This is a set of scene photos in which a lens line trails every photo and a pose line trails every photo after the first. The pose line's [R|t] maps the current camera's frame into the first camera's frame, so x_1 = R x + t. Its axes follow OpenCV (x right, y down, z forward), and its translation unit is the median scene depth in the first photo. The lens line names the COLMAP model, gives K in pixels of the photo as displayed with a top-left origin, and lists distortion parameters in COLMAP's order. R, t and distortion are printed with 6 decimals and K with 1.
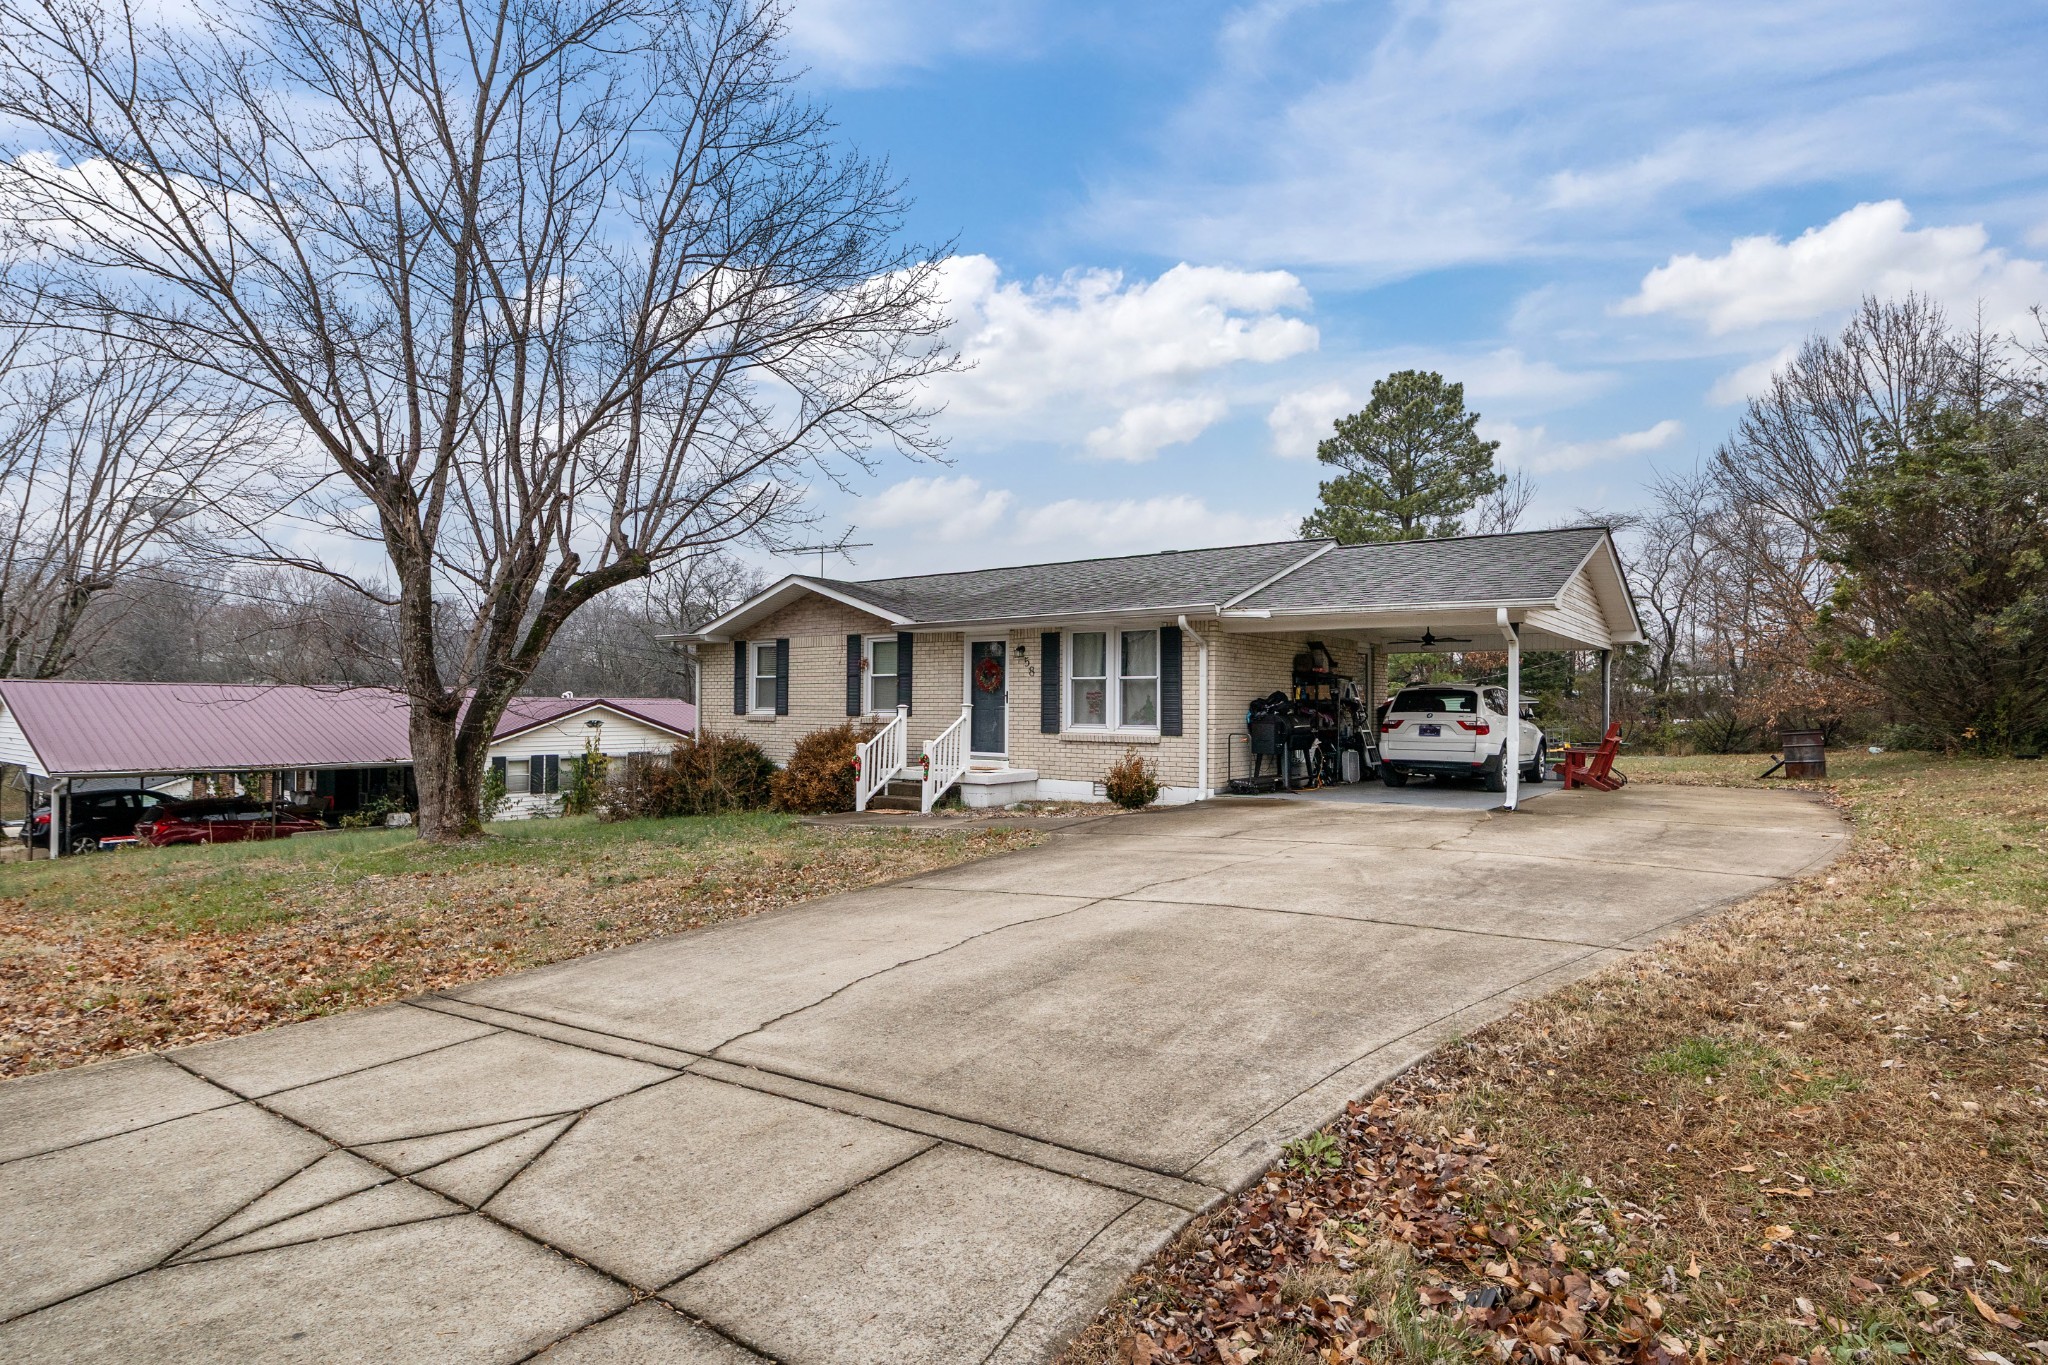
lens RADIAL K [[1048.3, 0, 1026.8], [0, 1048.3, 696.9], [0, 0, 1]] dist [0.000538, -0.000034]
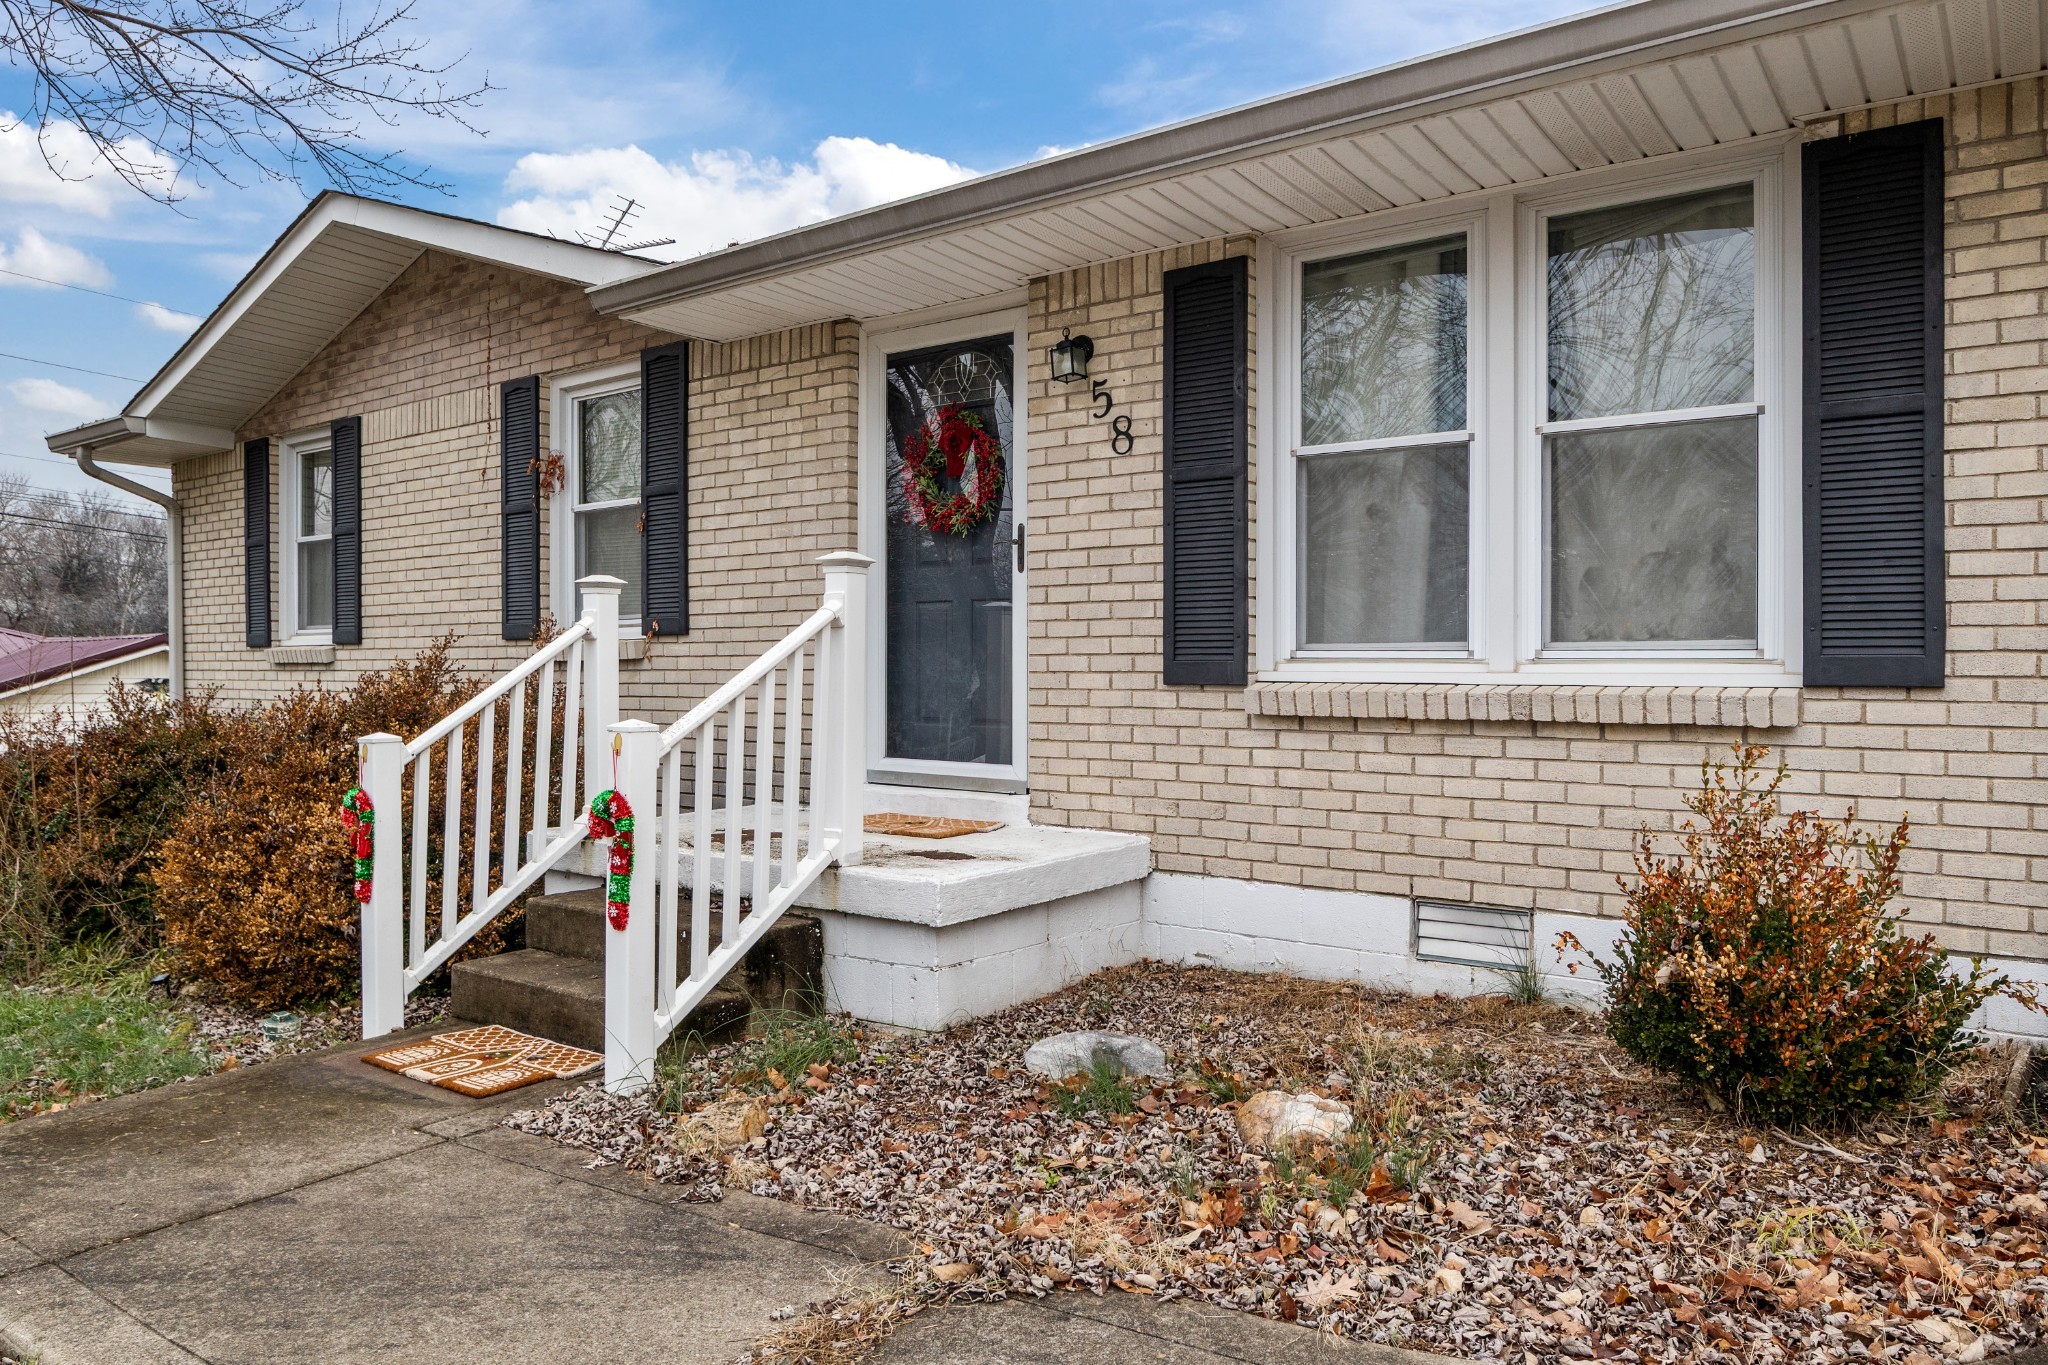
lens RADIAL K [[1036.5, 0, 1016.6], [0, 1036.5, 673.6], [0, 0, 1]] dist [-0.001836, -0.000020]
pose [[0.999879, -0.004332, 0.014971, -0.024391], [0.004302, 0.999989, 0.002034, 0.031428], [-0.014980, -0.001970, 0.999886, 0.766183]]
